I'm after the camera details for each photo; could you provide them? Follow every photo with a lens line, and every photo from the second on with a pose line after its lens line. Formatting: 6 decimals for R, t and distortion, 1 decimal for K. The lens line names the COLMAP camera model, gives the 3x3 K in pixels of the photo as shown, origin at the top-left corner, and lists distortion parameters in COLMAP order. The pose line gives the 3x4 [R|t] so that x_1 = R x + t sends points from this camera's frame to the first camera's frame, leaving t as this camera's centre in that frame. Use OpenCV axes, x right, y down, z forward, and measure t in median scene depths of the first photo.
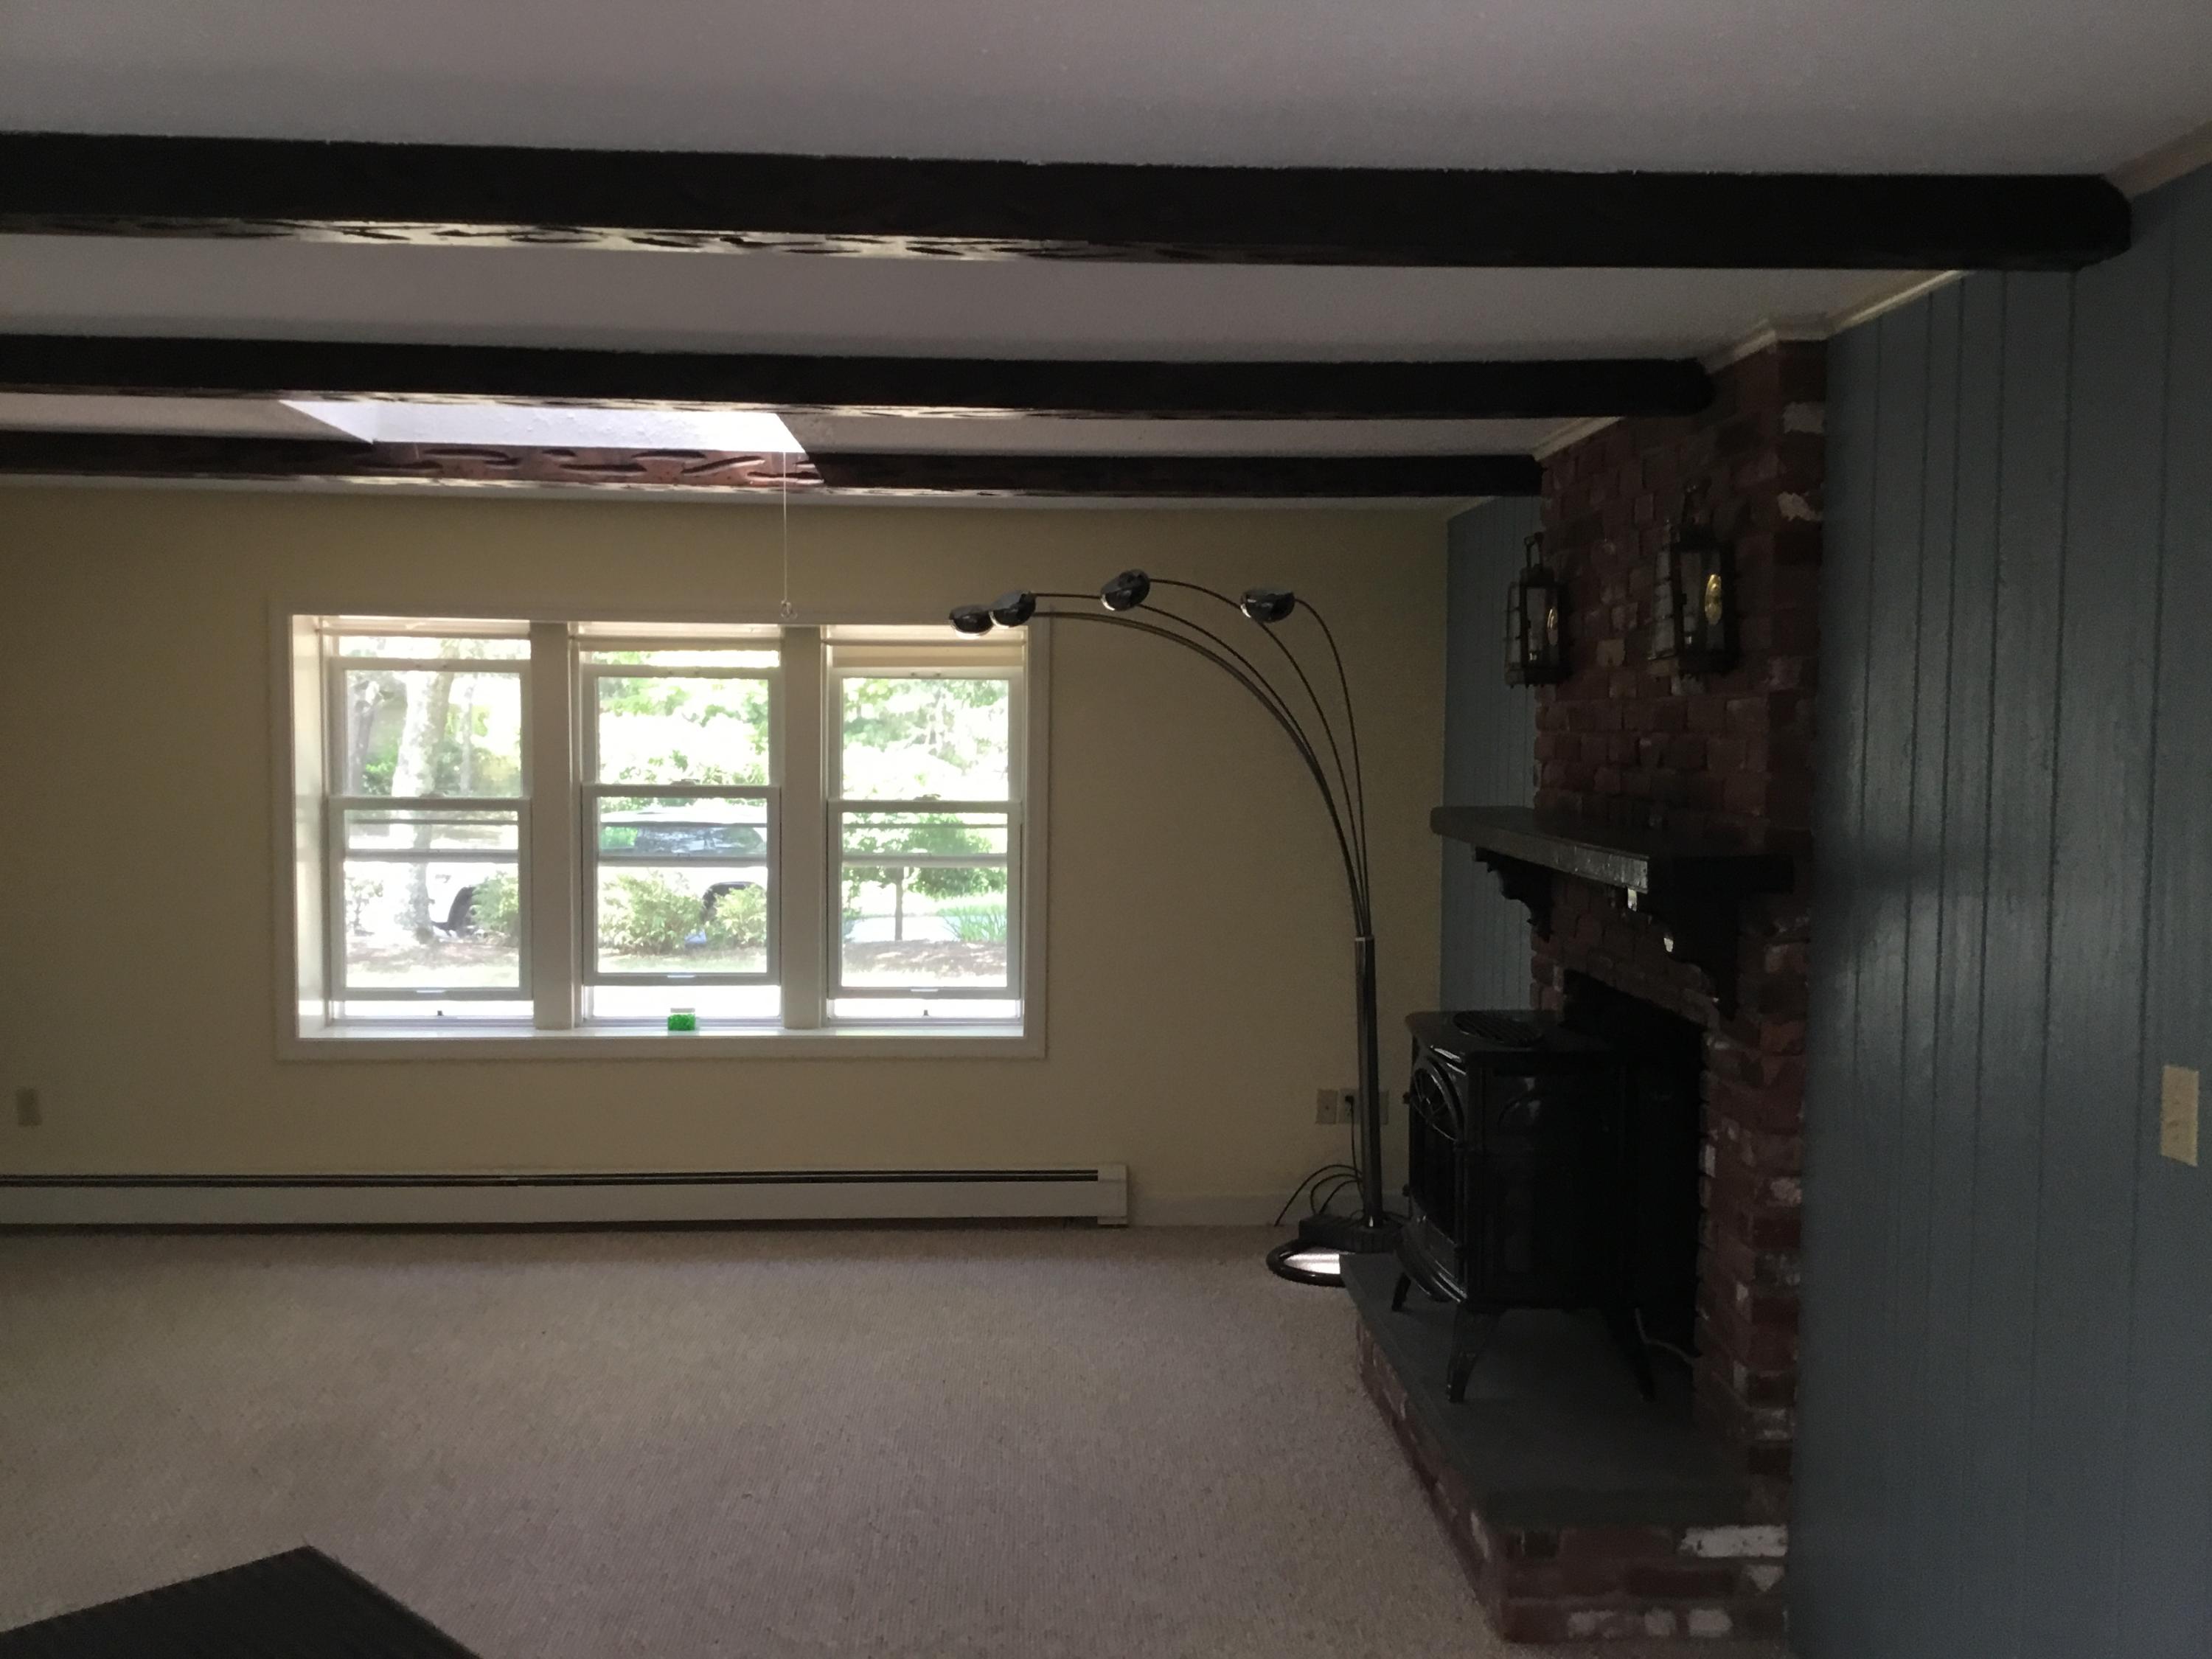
lens RADIAL K [[1910.0, 0, 1042.9], [0, 1910.0, 824.1], [0, 0, 1]] dist [0.010545, 0.002605]
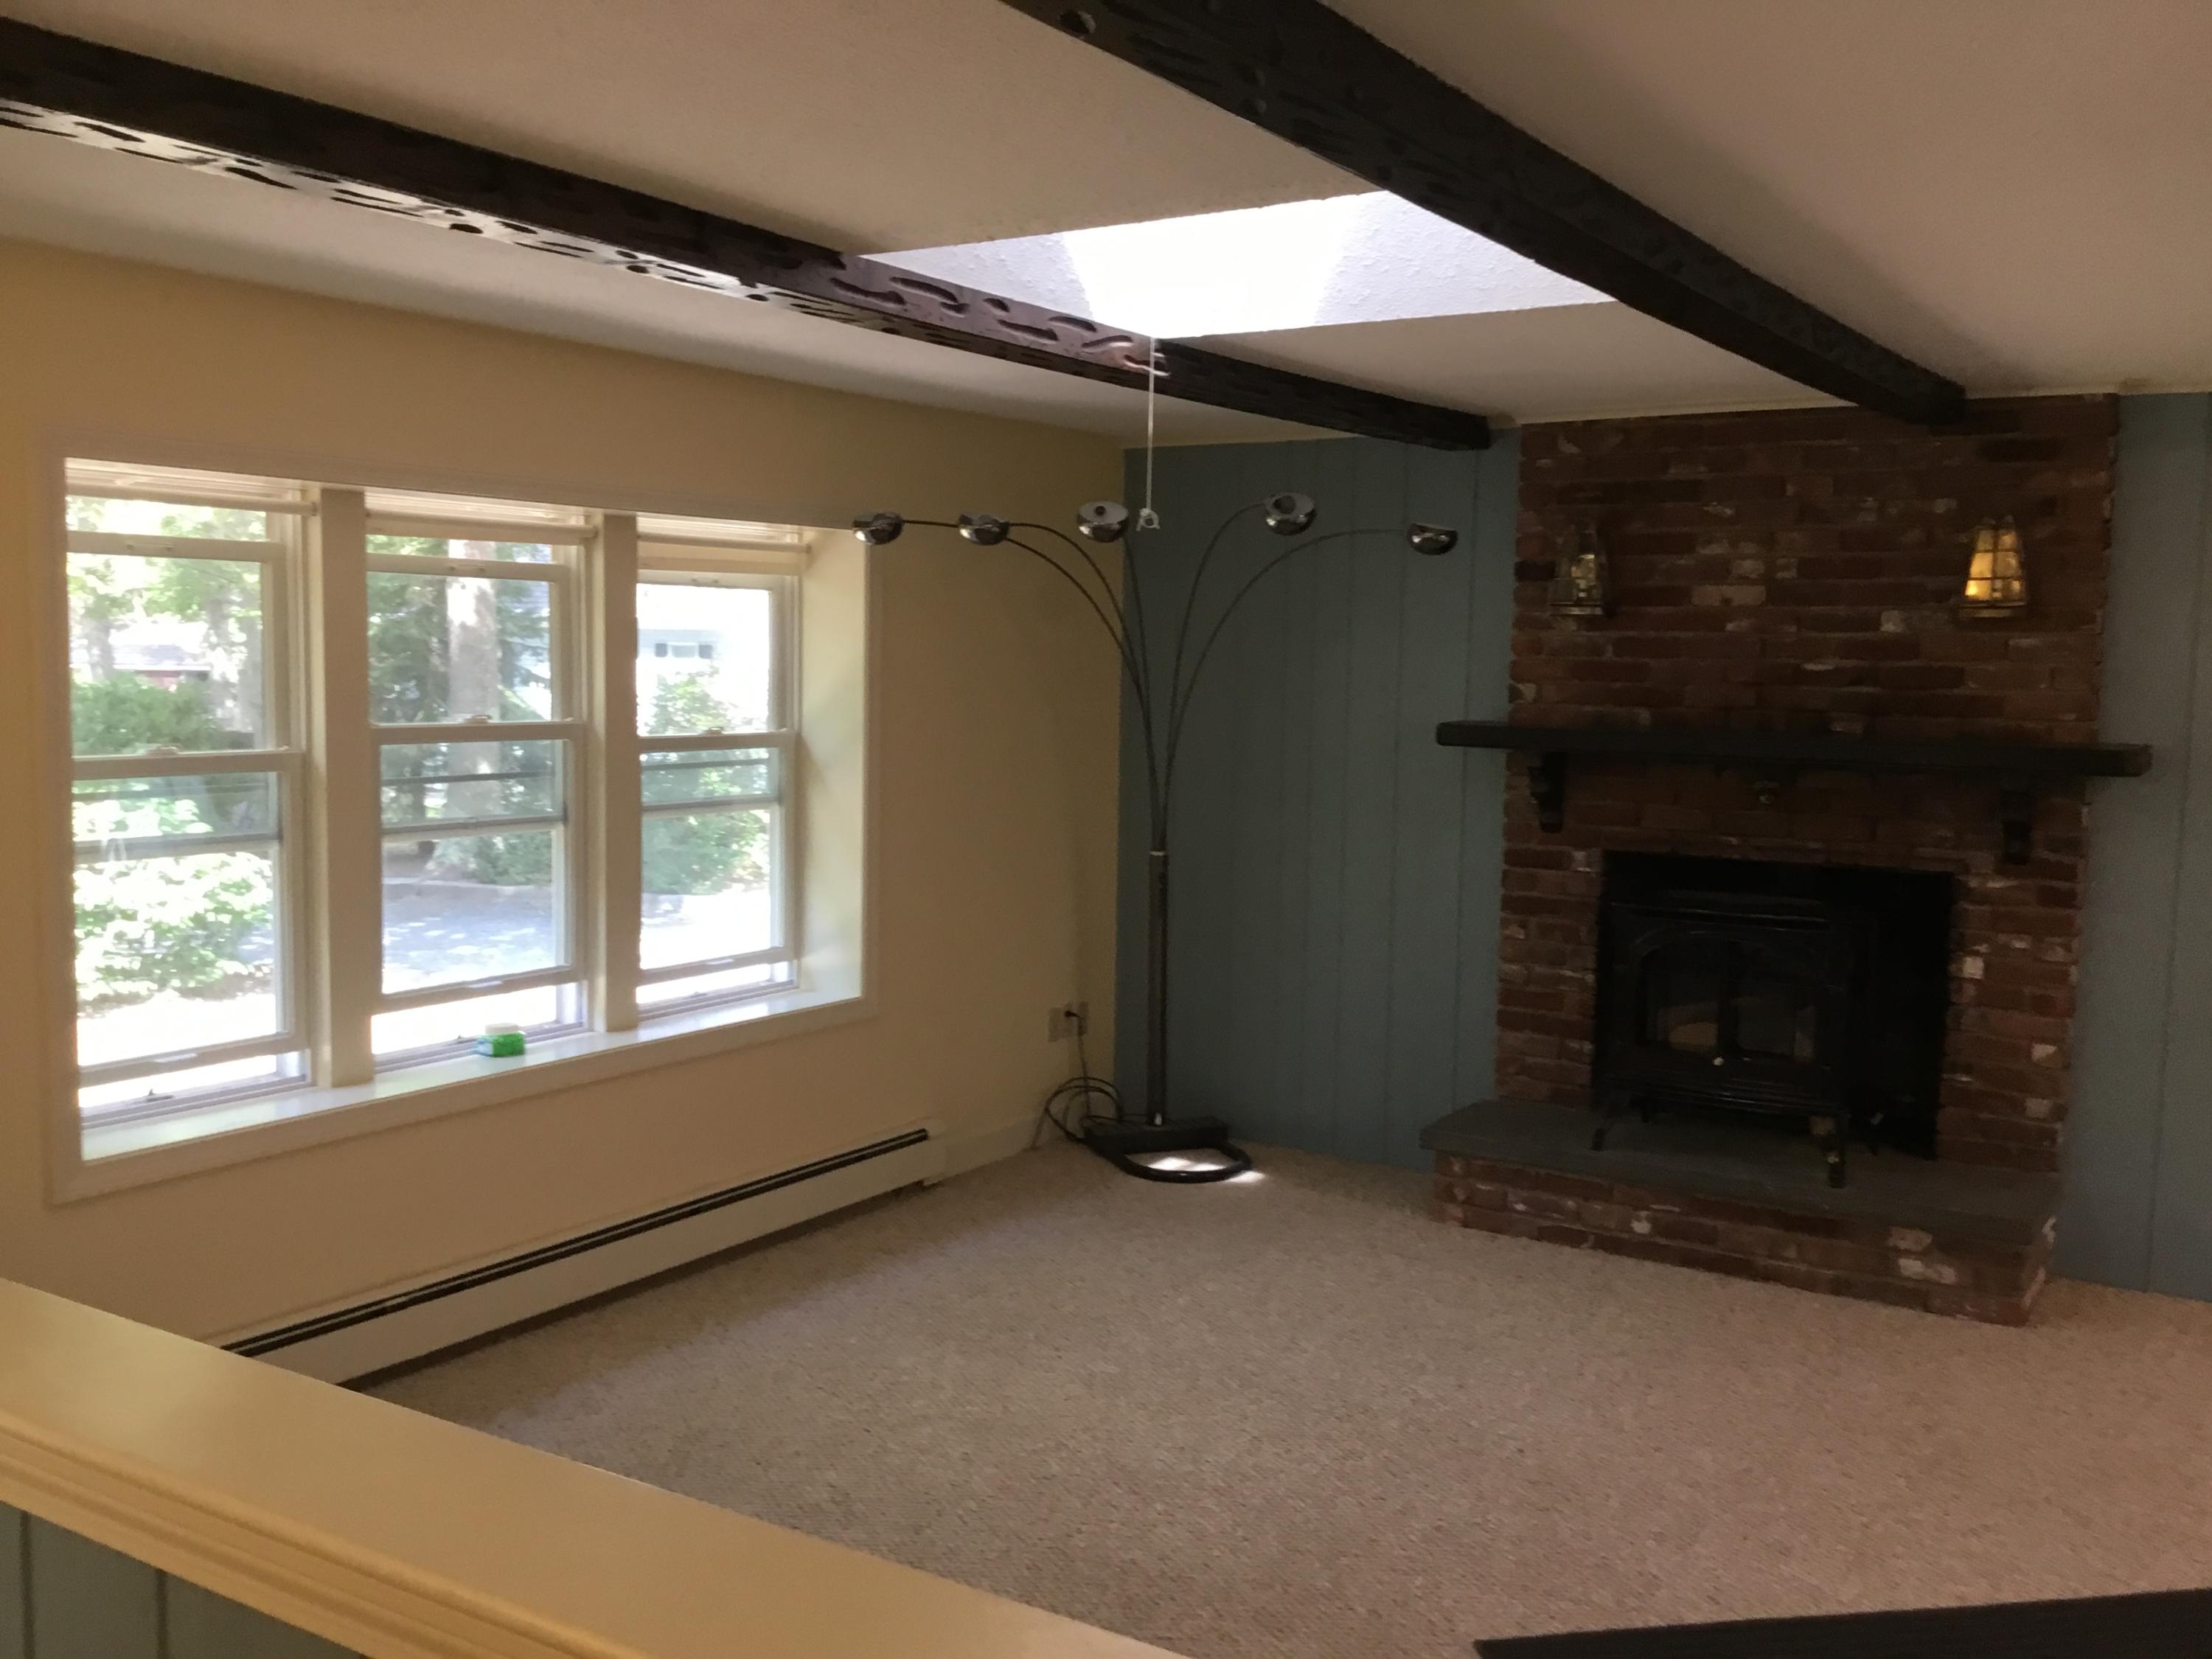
lens RADIAL K [[2015.0, 0, 1106.0], [0, 2015.0, 829.5], [0, 0, 1]] dist [0.035296, 0.001542]
pose [[0.596641, -0.073541, 0.799132, -0.751850], [0.030698, 0.997155, 0.068844, -0.029162], [-0.801921, -0.016543, 0.597201, 0.387910]]
